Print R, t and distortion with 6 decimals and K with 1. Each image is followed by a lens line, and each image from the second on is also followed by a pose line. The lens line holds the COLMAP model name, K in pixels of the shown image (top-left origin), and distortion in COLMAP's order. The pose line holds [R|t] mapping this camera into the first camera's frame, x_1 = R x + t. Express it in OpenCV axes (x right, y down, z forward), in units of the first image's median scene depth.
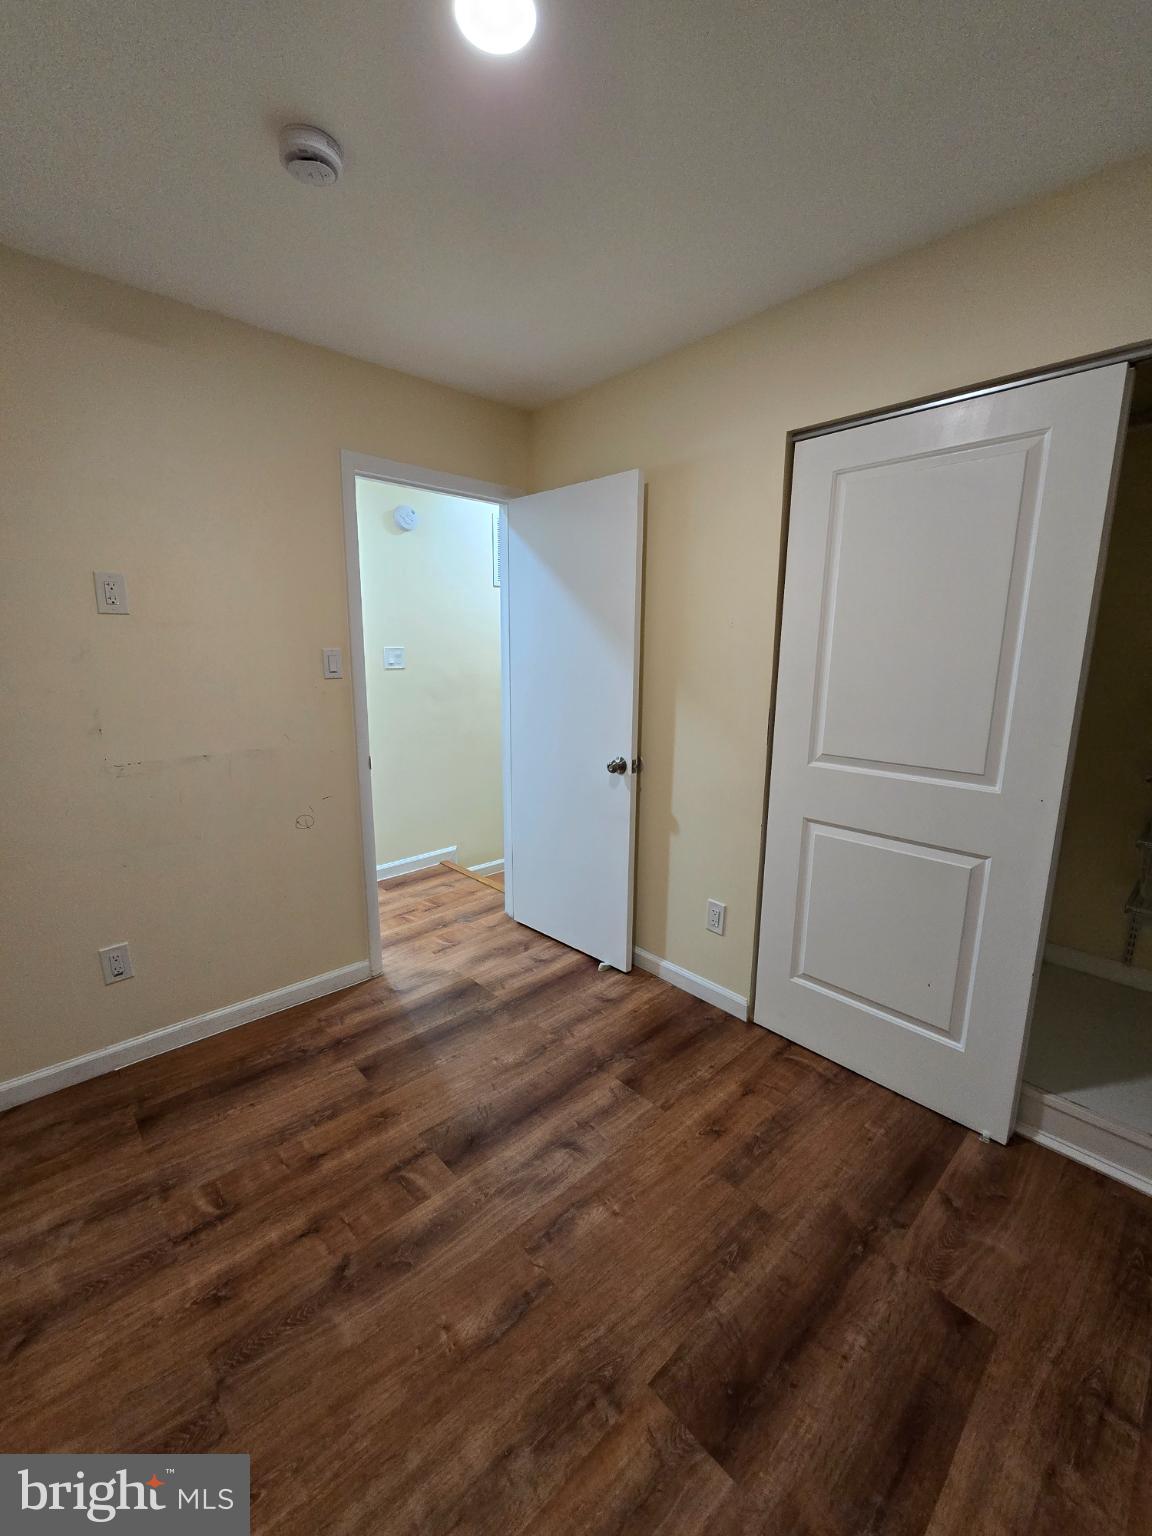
lens RADIAL K [[627.2, 0, 562.9], [0, 627.2, 763.2], [0, 0, 1]] dist [-0.004405, 0.001927]
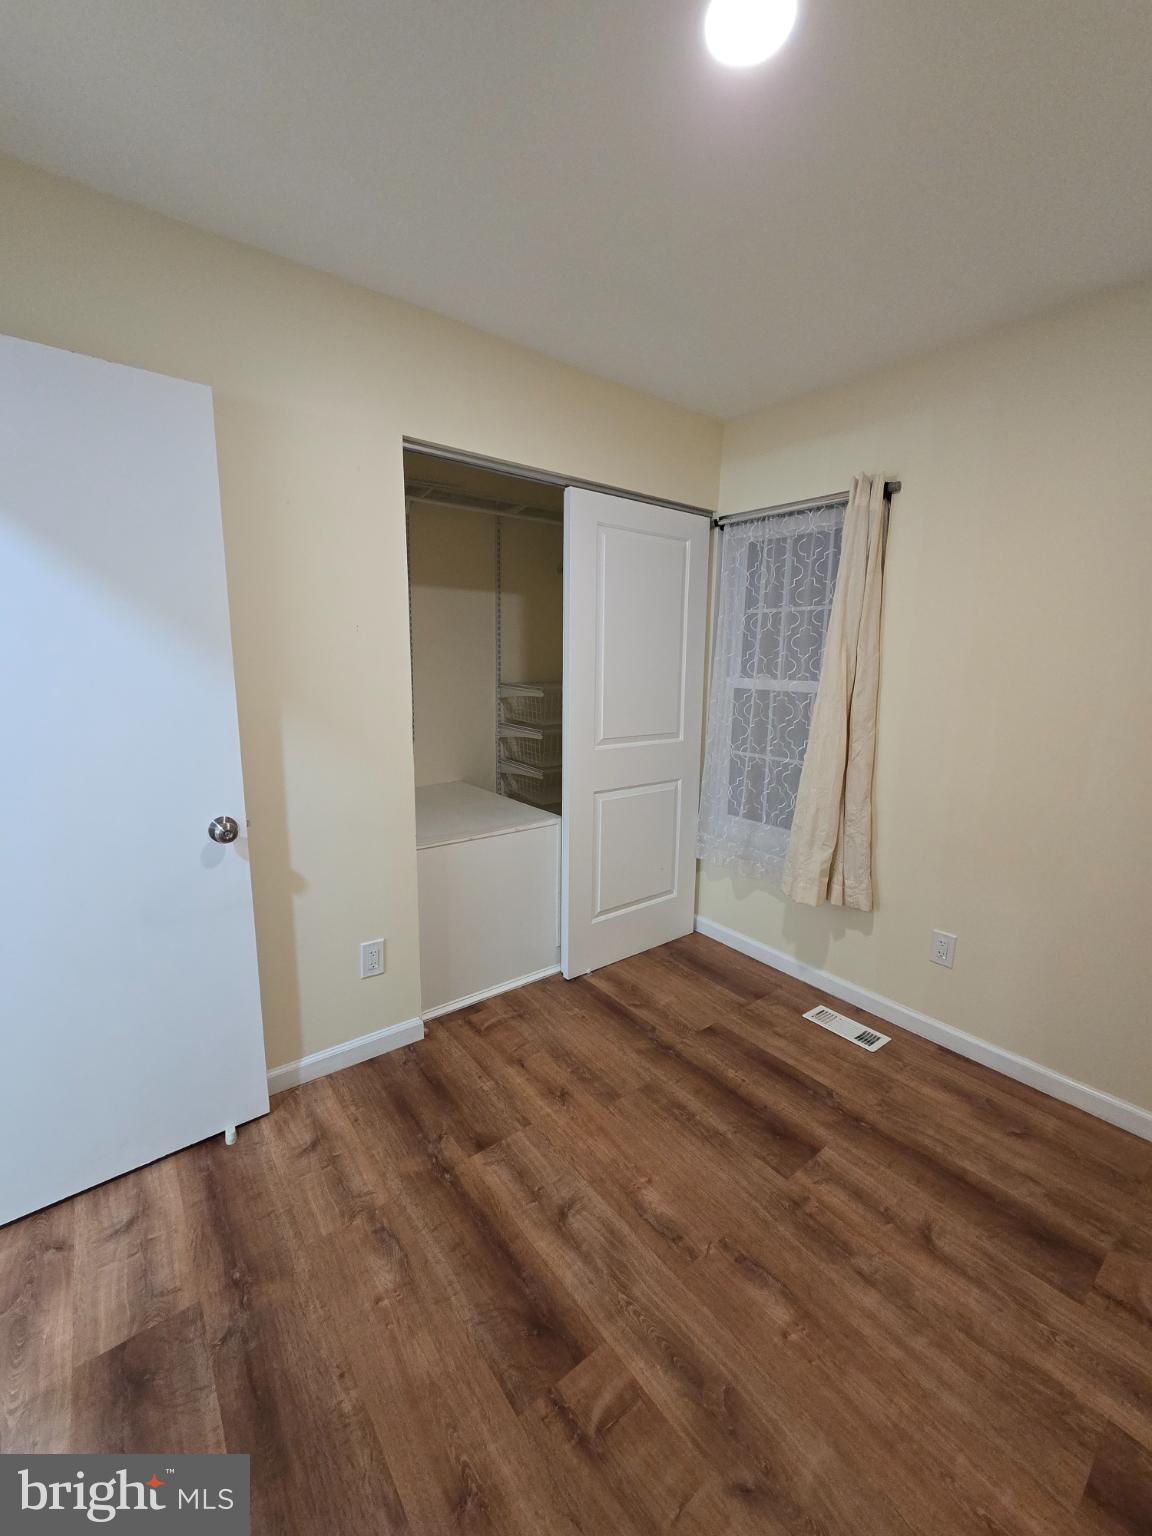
lens RADIAL K [[627.2, 0, 584.7], [0, 627.2, 766.4], [0, 0, 1]] dist [-0.004405, 0.001927]
pose [[0.068345, -0.177818, 0.981687, -0.801359], [0.168747, 0.971871, 0.164292, -0.163560], [-0.983287, 0.154429, 0.096429, 0.833191]]
